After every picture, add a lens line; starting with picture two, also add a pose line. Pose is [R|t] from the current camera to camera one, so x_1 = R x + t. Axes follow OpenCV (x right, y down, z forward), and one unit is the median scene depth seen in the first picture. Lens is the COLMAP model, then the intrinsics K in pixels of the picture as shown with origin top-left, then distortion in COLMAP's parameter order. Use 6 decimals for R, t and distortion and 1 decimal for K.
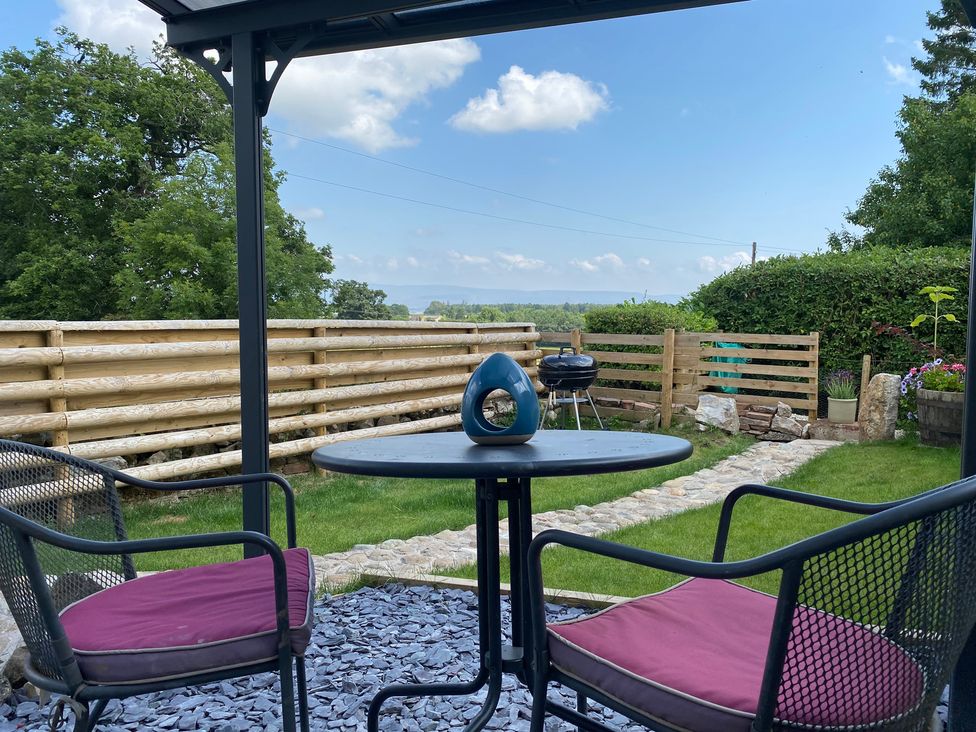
lens RADIAL K [[738.6, 0, 478.8], [0, 738.6, 371.7], [0, 0, 1]] dist [0.047996, -0.049109]
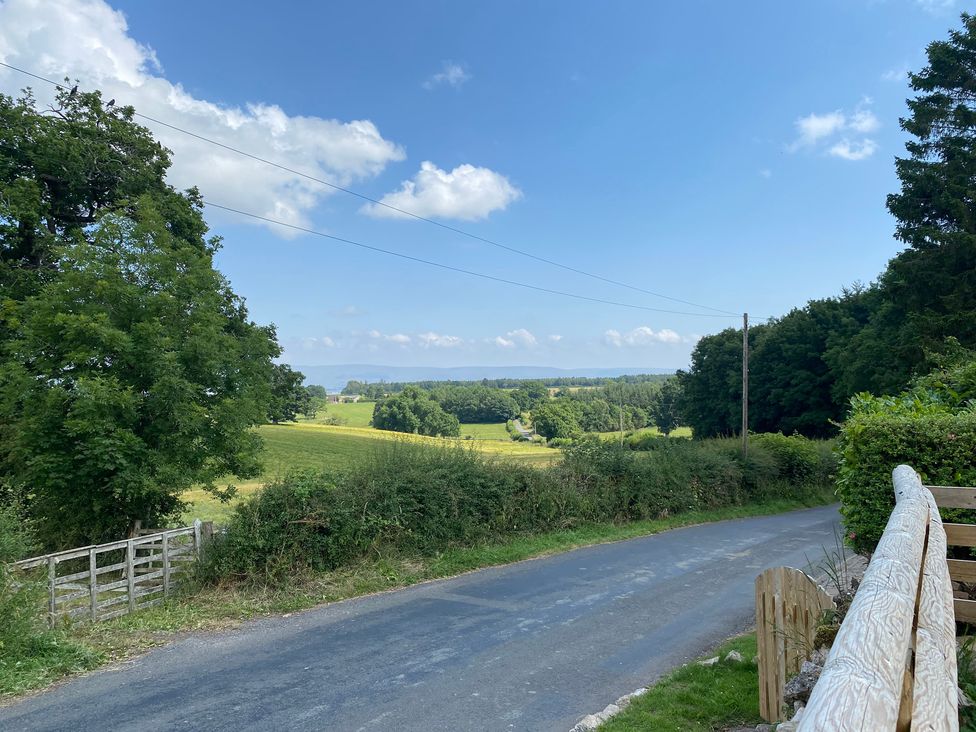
lens RADIAL K [[738.6, 0, 471.9], [0, 738.6, 369.8], [0, 0, 1]] dist [0.047996, -0.049109]
pose [[0.994272, -0.026220, 0.103611, -0.072976], [0.037110, 0.993821, -0.104611, -0.027065], [-0.100227, 0.107856, 0.989101, 0.170042]]
